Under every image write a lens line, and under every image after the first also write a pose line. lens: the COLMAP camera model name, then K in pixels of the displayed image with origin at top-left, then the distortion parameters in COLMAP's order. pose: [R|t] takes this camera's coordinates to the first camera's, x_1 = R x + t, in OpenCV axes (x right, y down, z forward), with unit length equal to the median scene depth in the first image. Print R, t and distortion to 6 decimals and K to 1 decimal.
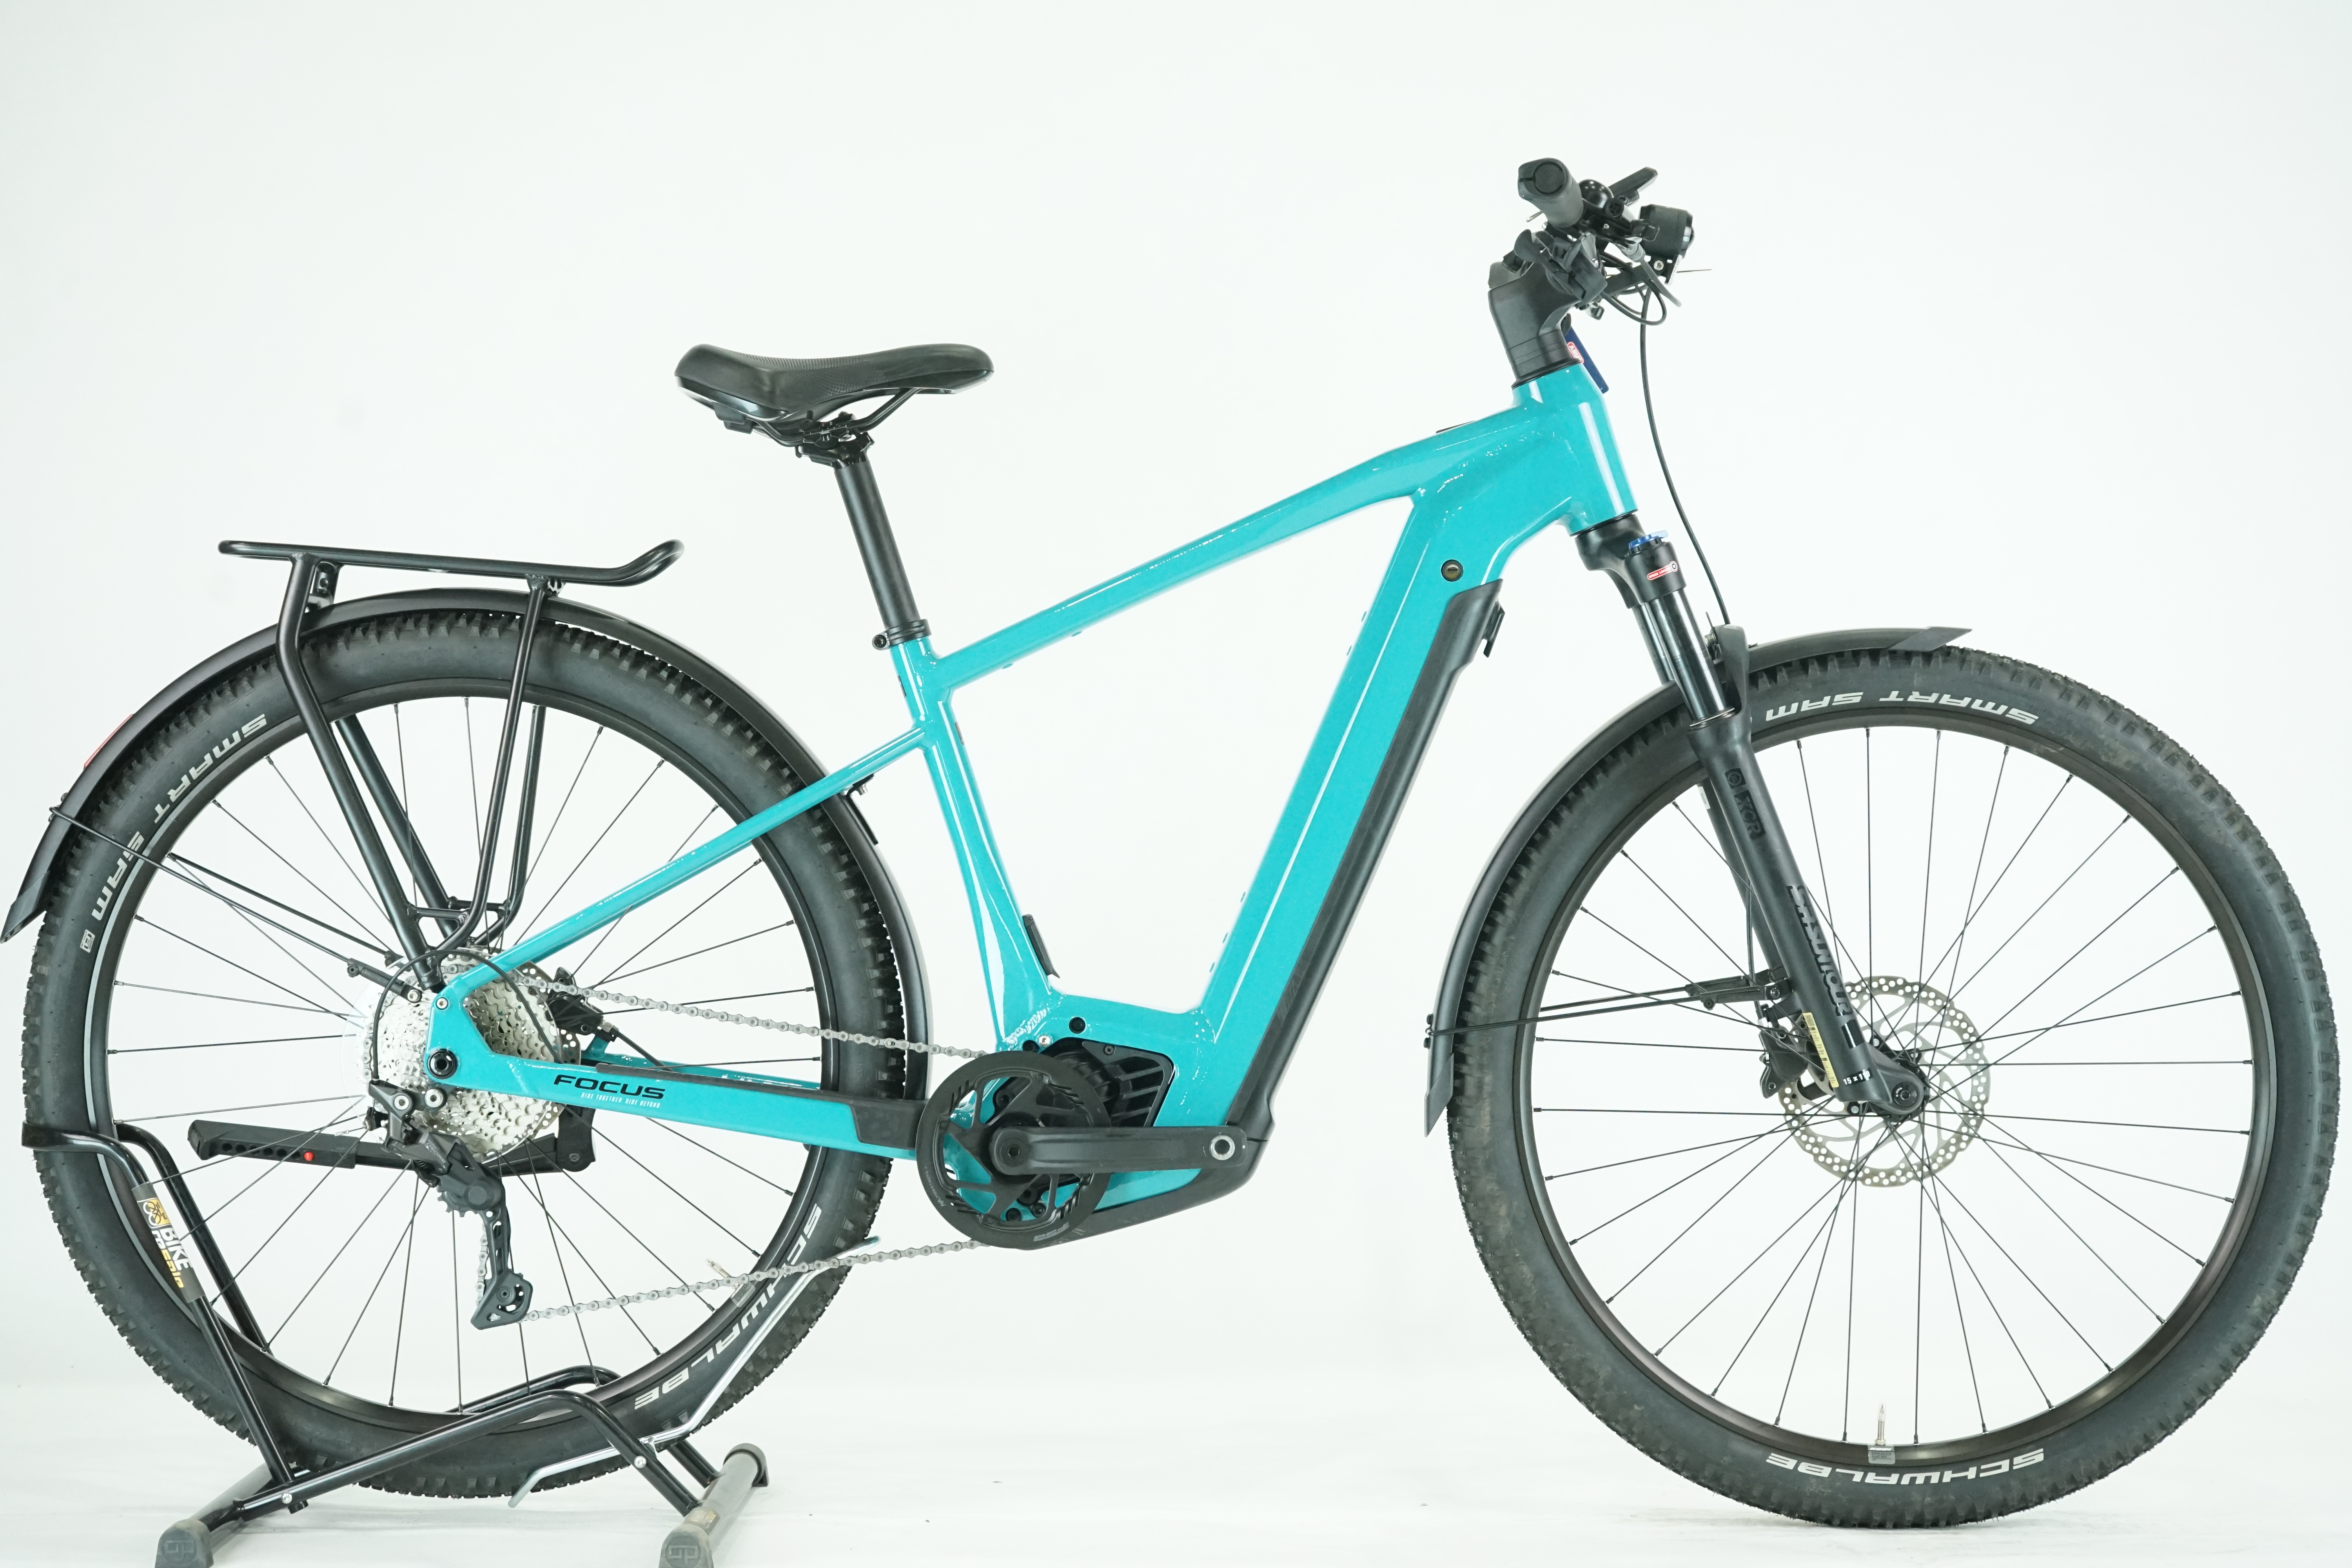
lens RADIAL K [[4074.7, 0, 1176.0], [0, 4074.7, 784.0], [0, 0, 1]] dist [-0.045993, 0.008112]
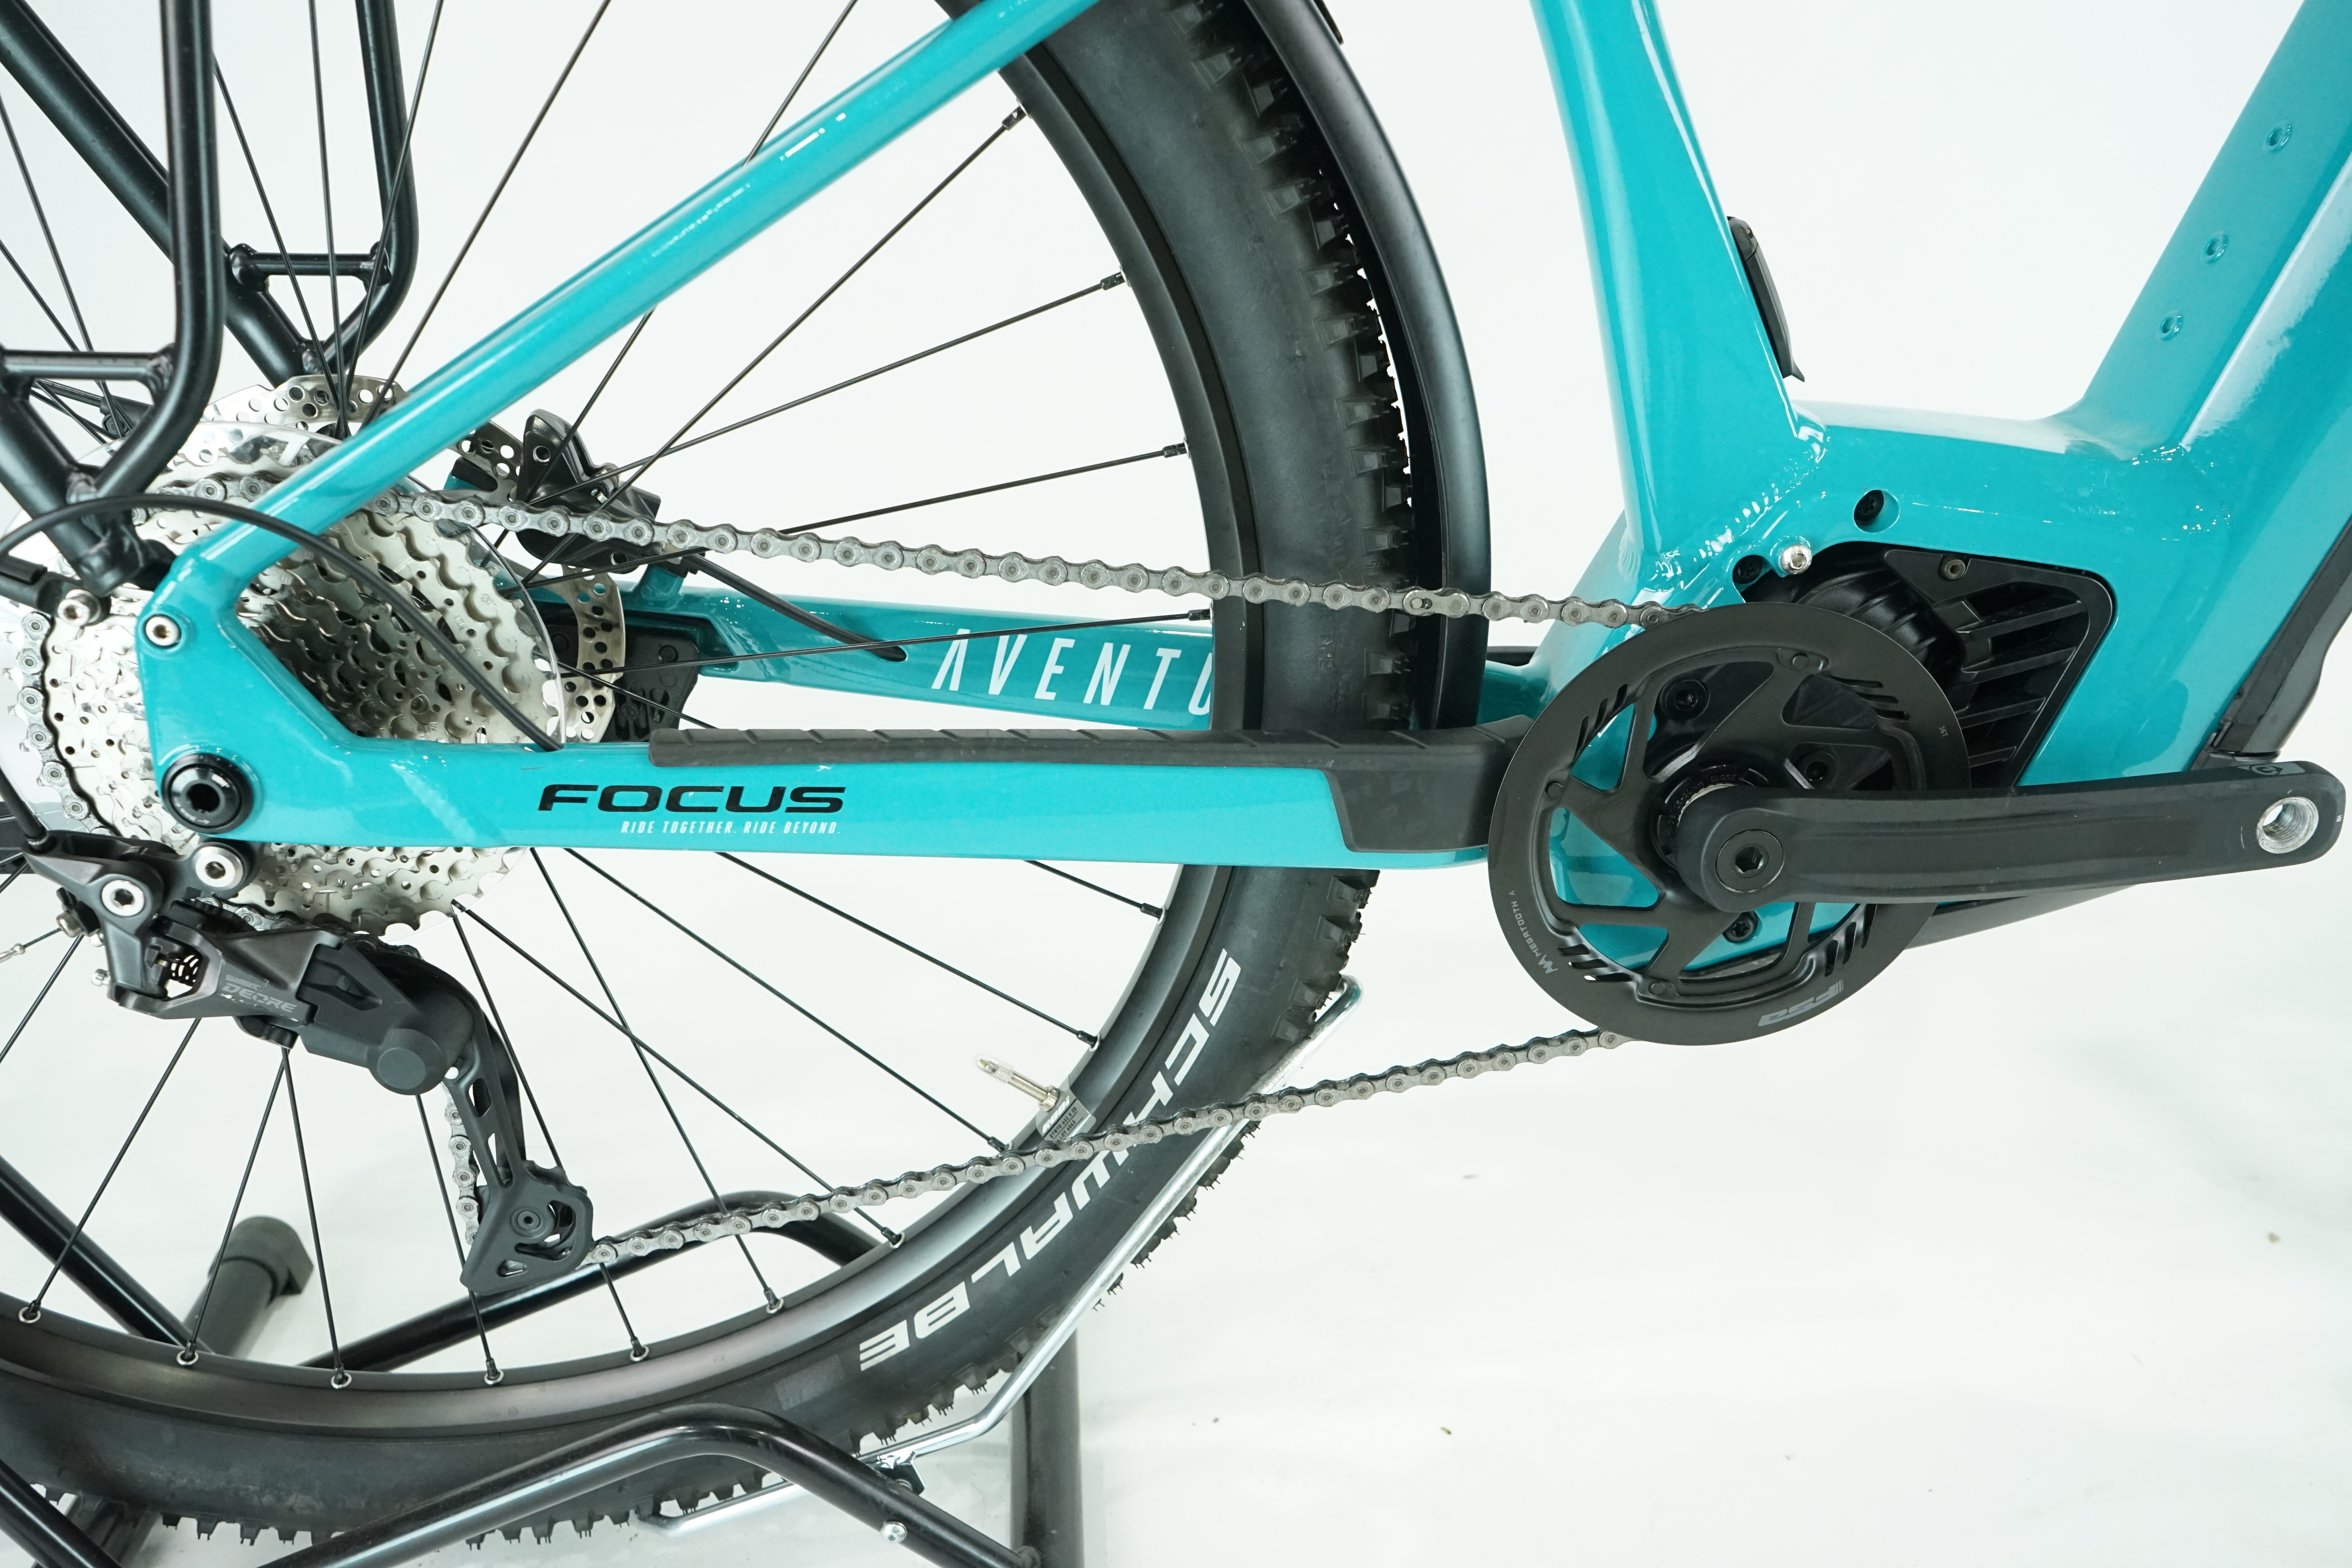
lens RADIAL K [[1880.8, 0, 1176.0], [0, 1880.8, 784.0], [0, 0, 1]] dist [-0.006556, 0.001403]
pose [[0.995194, -0.082756, 0.052351, -0.104429], [0.054399, 0.911740, 0.407149, 0.005882], [-0.081424, -0.402345, 0.911860, 0.841365]]
